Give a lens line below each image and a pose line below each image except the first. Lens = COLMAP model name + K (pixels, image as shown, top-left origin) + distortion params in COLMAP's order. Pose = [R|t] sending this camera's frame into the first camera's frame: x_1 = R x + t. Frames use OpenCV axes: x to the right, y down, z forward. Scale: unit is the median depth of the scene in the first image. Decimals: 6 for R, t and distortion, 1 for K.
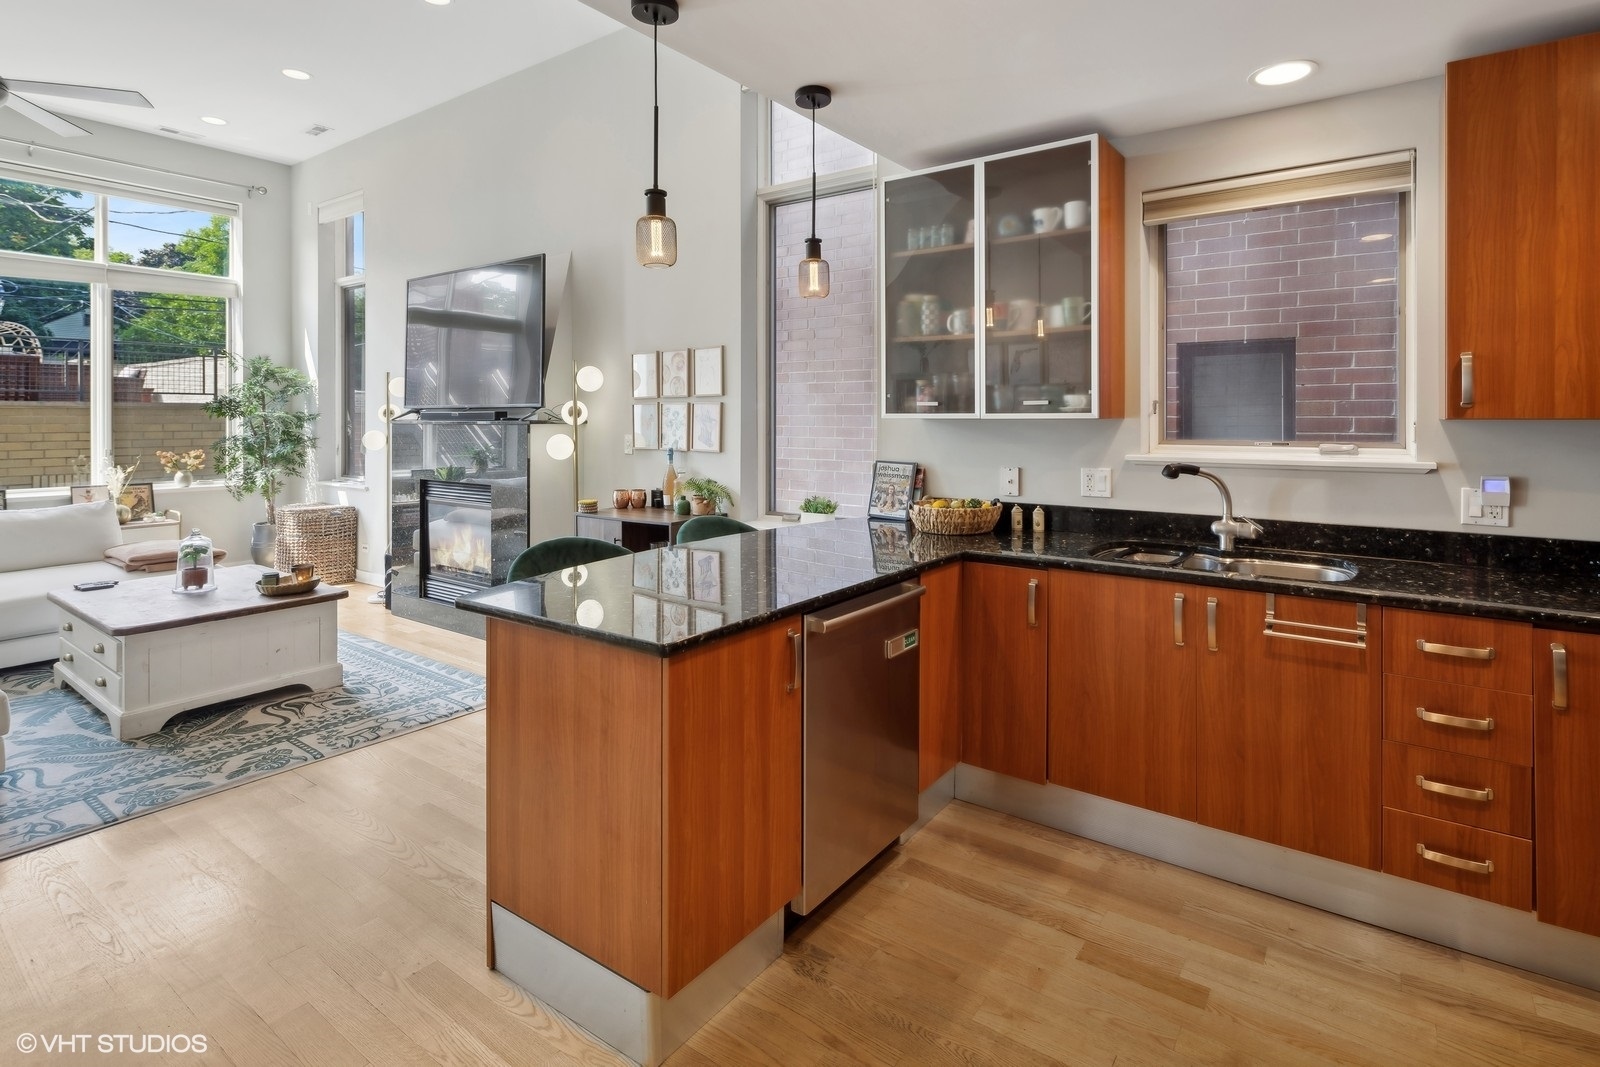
lens RADIAL K [[790.0, 0, 867.8], [0, 790.0, 409.9], [0, 0, 1]] dist [-0.000309, -0.000603]
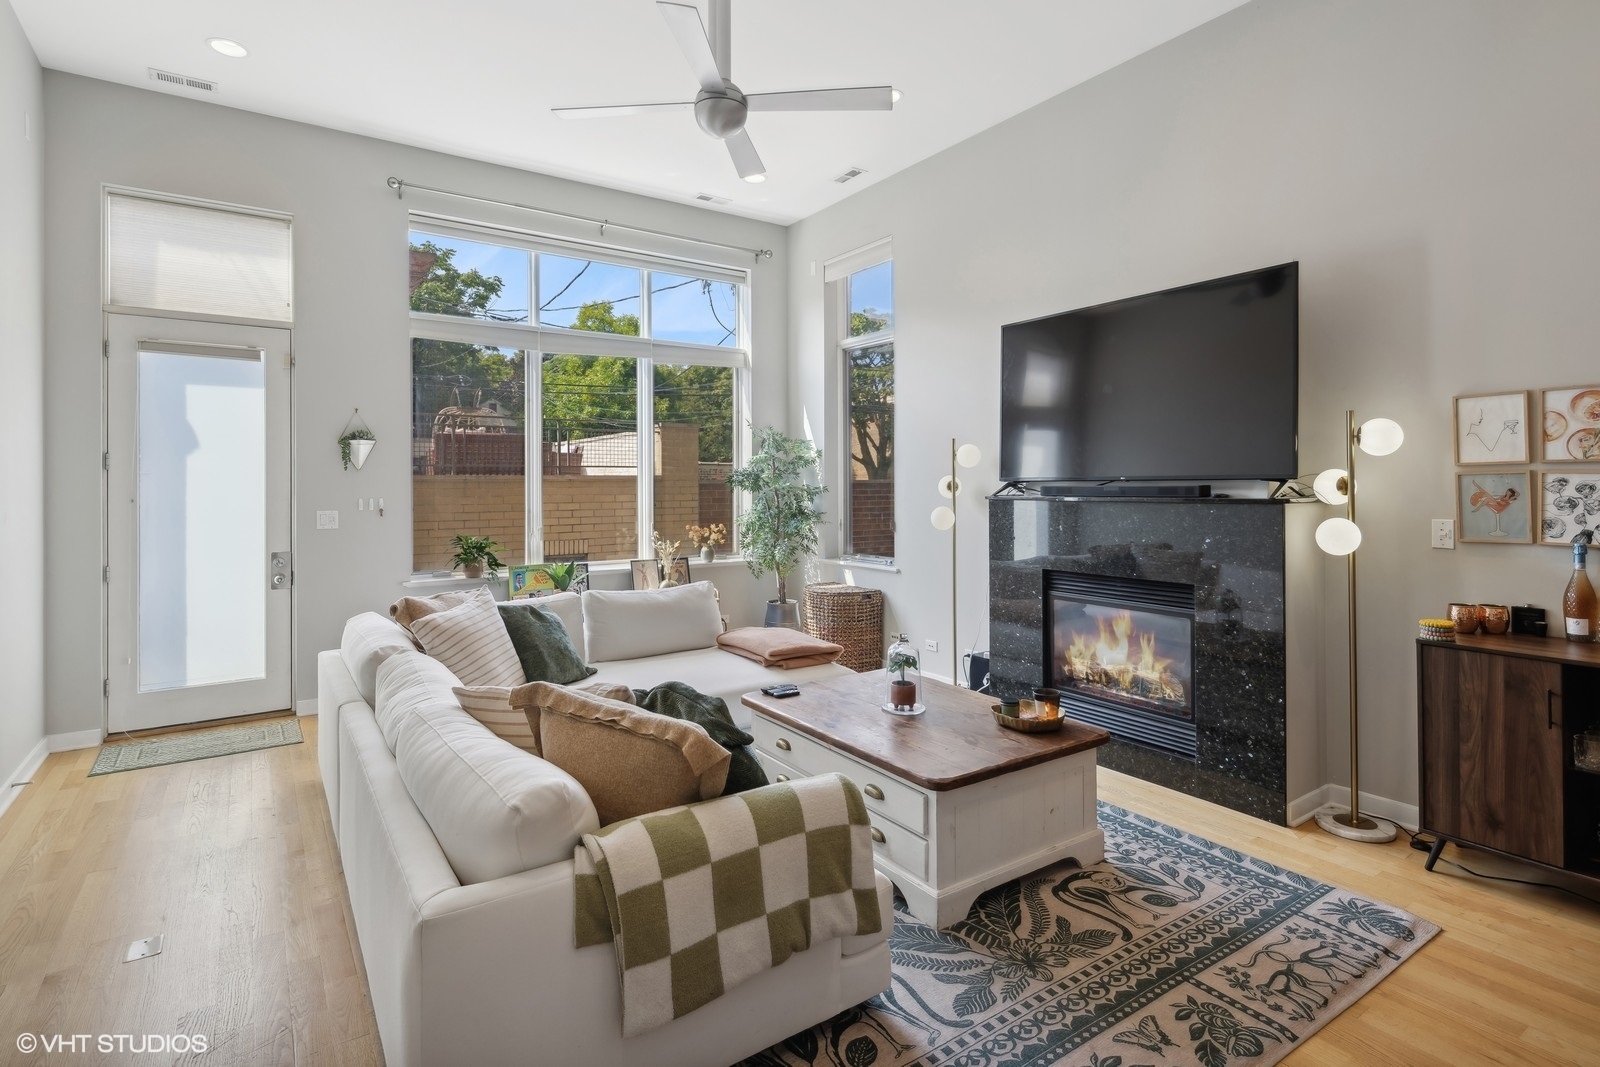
lens RADIAL K [[790.0, 0, 796.4], [0, 790.0, 471.1], [0, 0, 1]] dist [0.004367, 0.000284]
pose [[0.929289, -0.008716, -0.369252, -0.971046], [0.005191, 0.999931, -0.010539, -0.010031], [0.369318, 0.007877, 0.929270, 0.309695]]
